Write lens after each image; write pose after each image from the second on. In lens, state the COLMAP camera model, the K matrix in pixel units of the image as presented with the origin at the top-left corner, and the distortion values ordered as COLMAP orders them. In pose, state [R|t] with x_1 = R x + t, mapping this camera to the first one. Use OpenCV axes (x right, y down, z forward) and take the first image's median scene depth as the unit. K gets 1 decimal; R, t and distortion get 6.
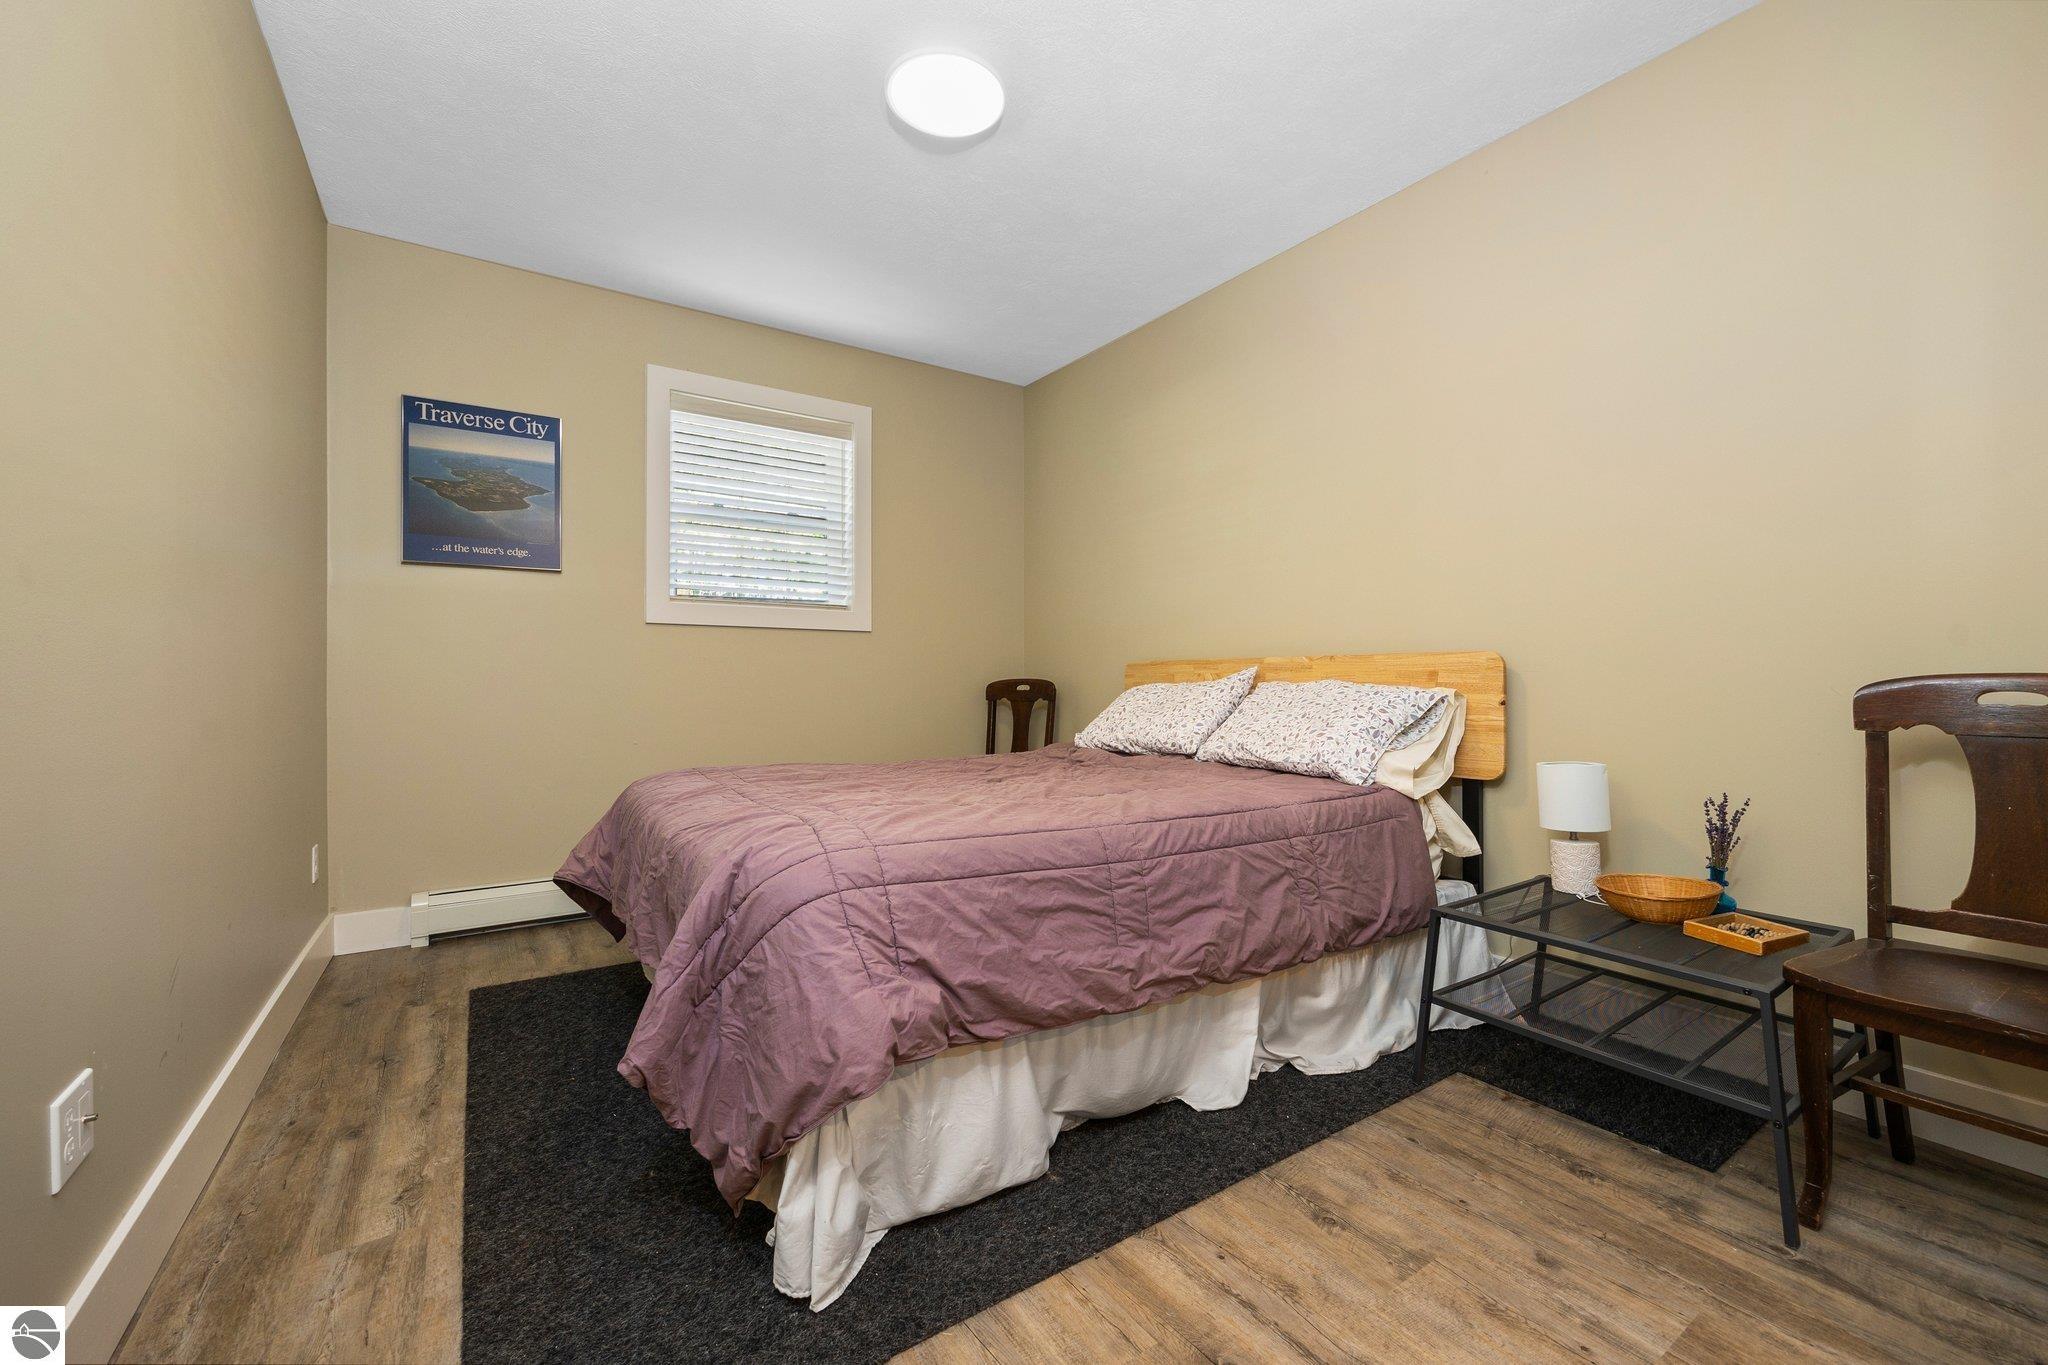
lens RADIAL K [[795.6, 0, 1024.0], [0, 795.6, 682.5], [0, 0, 1]] dist [-0.000236, -0.000058]
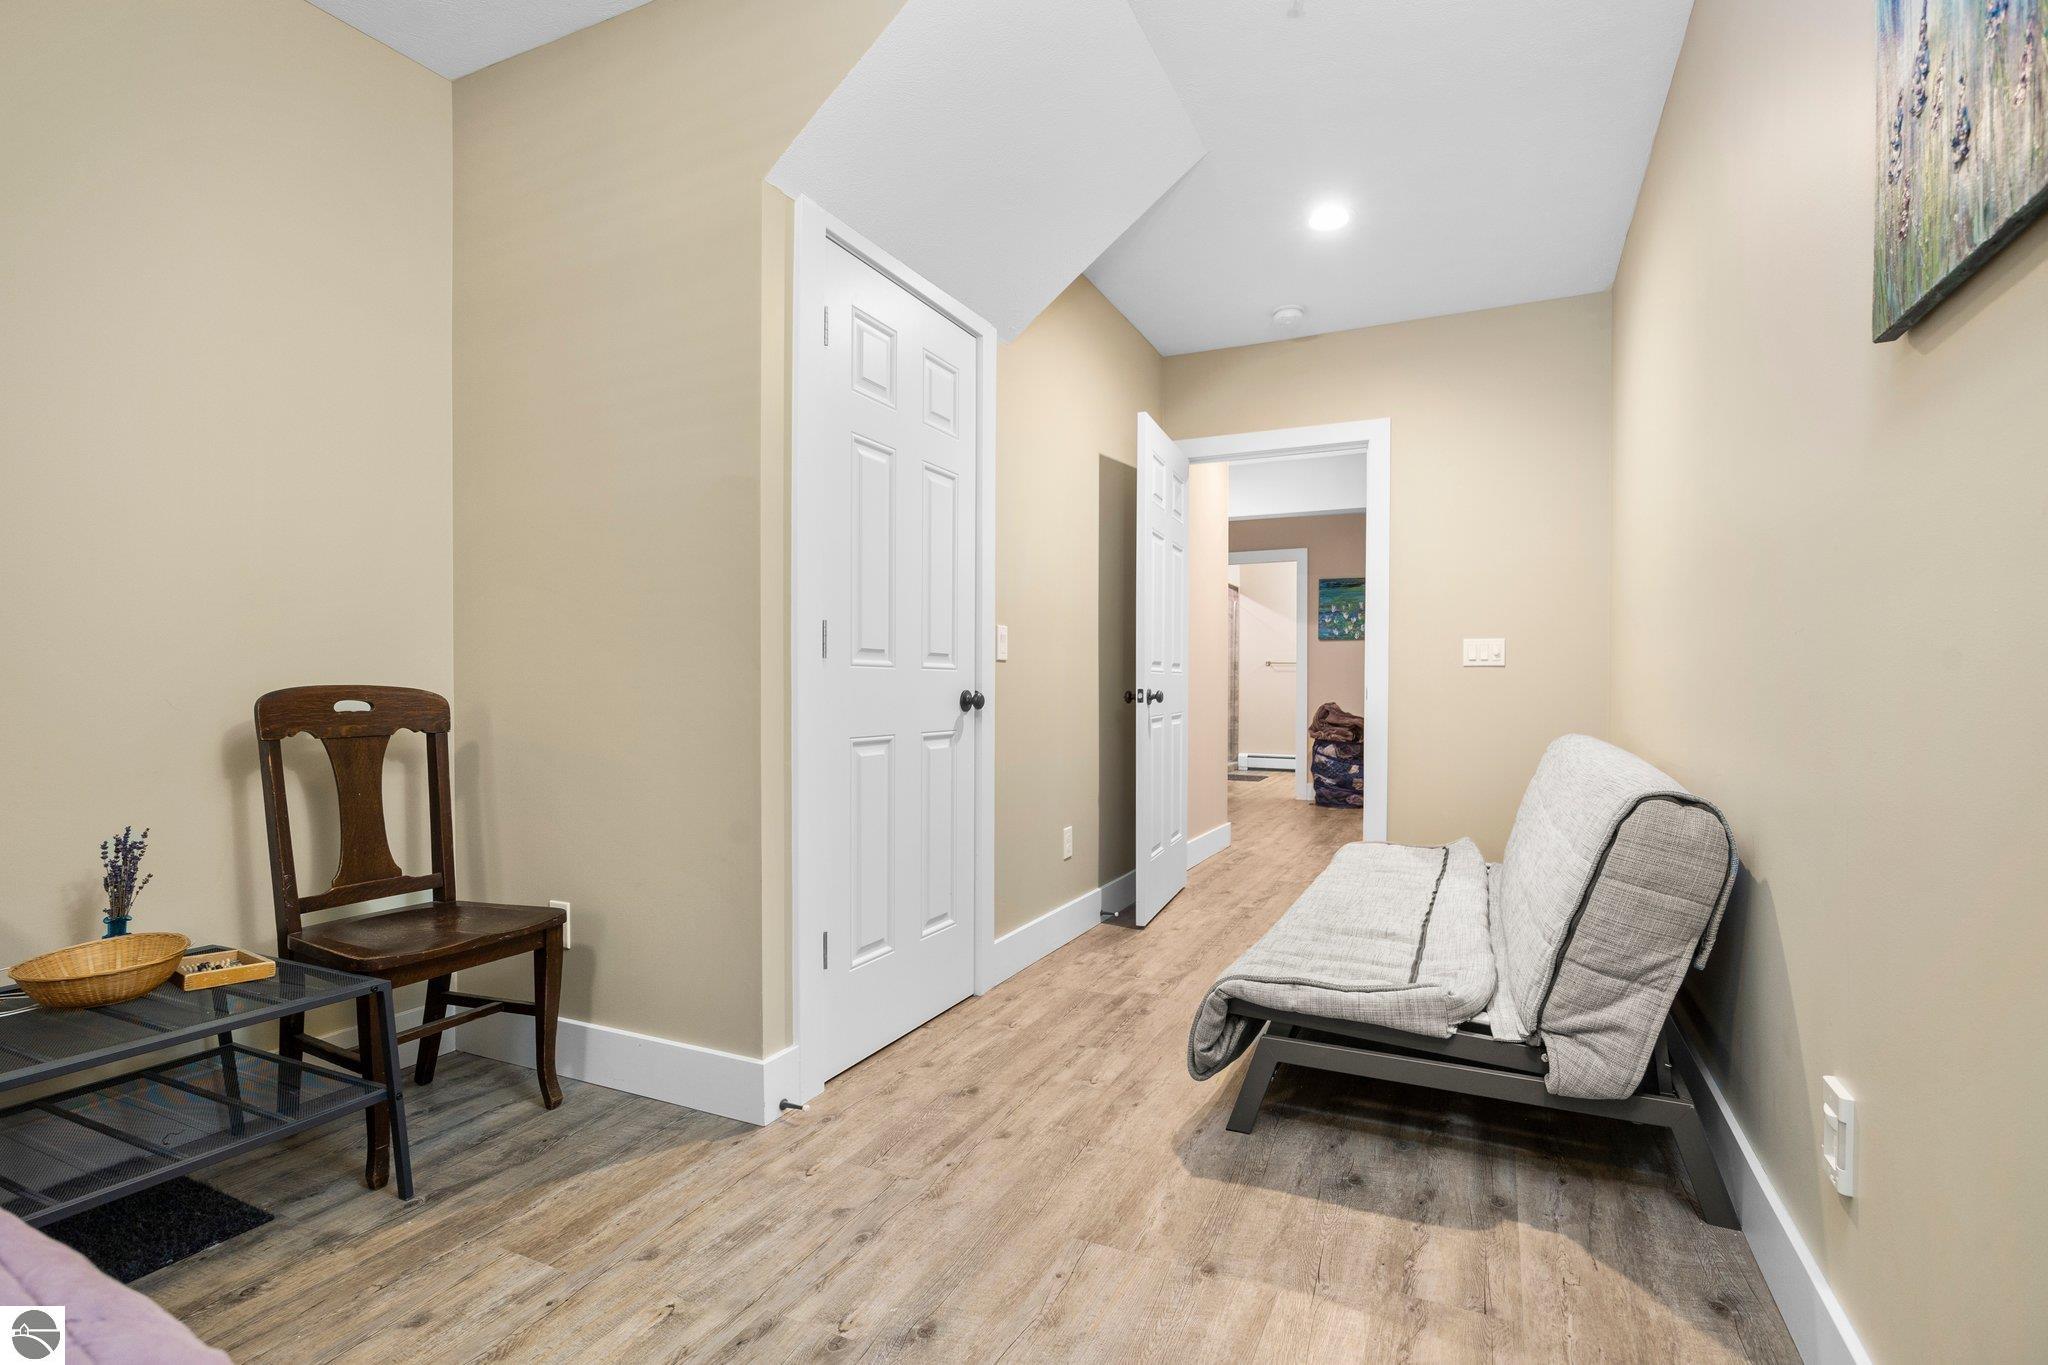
lens RADIAL K [[991.1, 0, 1028.2], [0, 991.1, 743.6], [0, 0, 1]] dist [-0.000116, 0.000044]
pose [[-0.510876, -0.044244, 0.858515, -0.636053], [0.004974, 0.998506, 0.054418, -0.000568], [-0.859640, 0.032071, -0.509893, 0.920099]]
